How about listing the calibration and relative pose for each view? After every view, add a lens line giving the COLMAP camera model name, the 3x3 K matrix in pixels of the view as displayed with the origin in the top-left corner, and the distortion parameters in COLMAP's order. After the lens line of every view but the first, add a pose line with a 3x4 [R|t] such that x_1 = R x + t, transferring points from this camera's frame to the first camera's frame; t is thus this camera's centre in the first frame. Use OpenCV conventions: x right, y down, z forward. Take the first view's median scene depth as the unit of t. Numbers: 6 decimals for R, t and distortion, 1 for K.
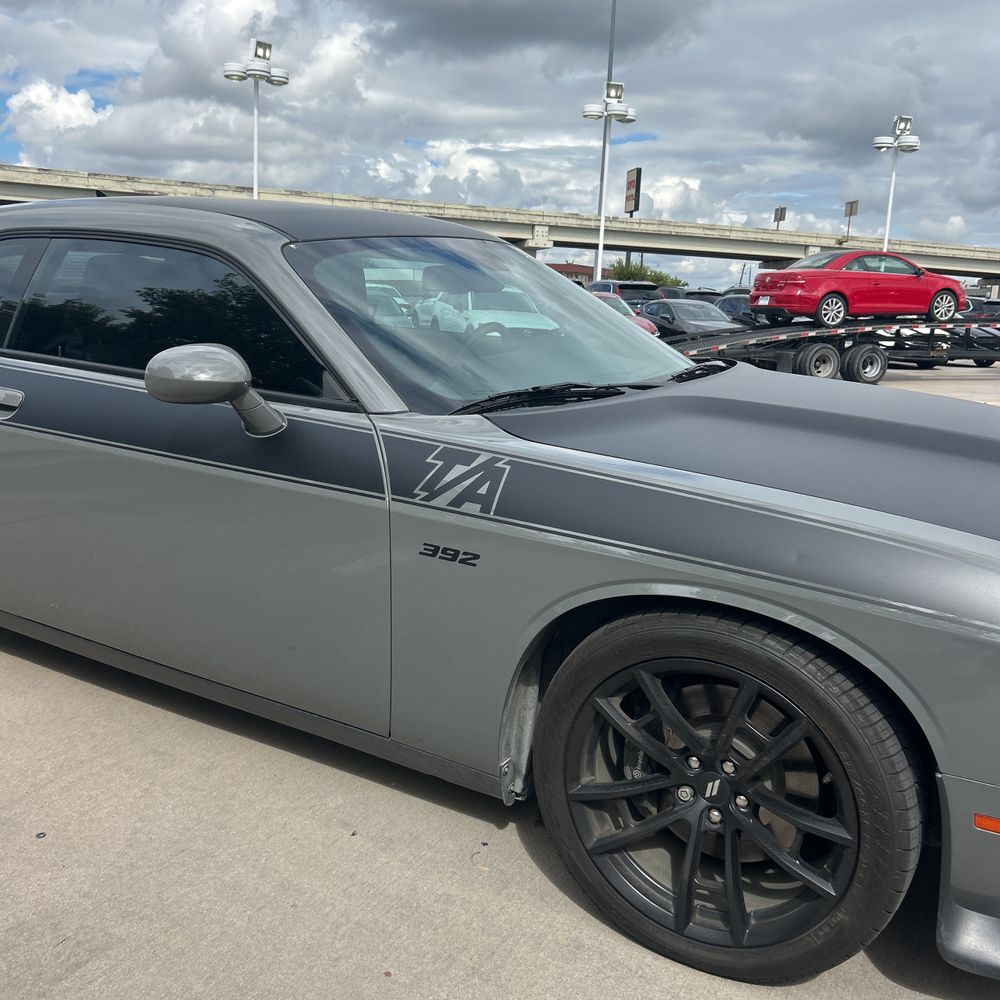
lens RADIAL K [[987.1, 0, 500.0], [0, 987.1, 500.0], [0, 0, 1]] dist [0.044715, -0.155173]
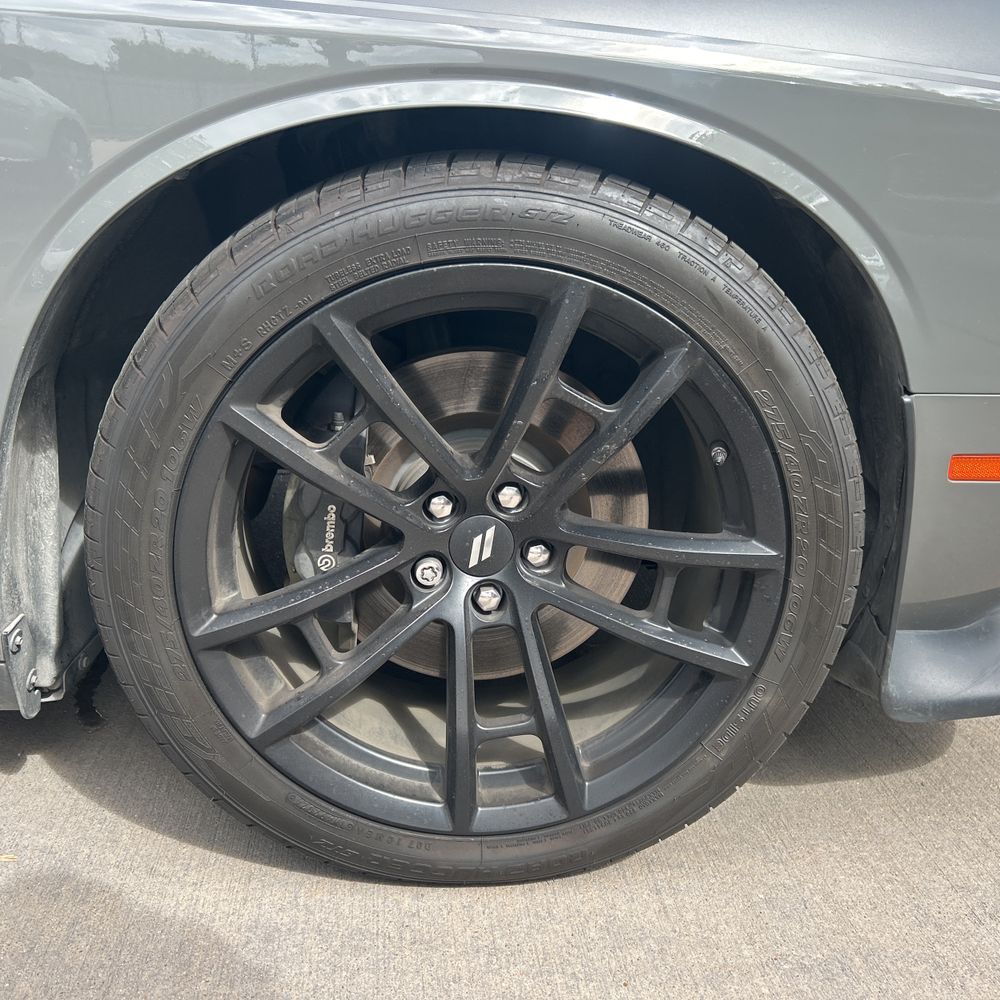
lens RADIAL K [[1007.8, 0, 500.0], [0, 1007.8, 500.0], [0, 0, 1]] dist [0.031312, -0.033144]
pose [[0.827394, -0.186306, 0.529820, -0.051057], [0.126481, 0.980953, 0.147424, 0.187850], [-0.547194, -0.054966, 0.835199, 0.547847]]
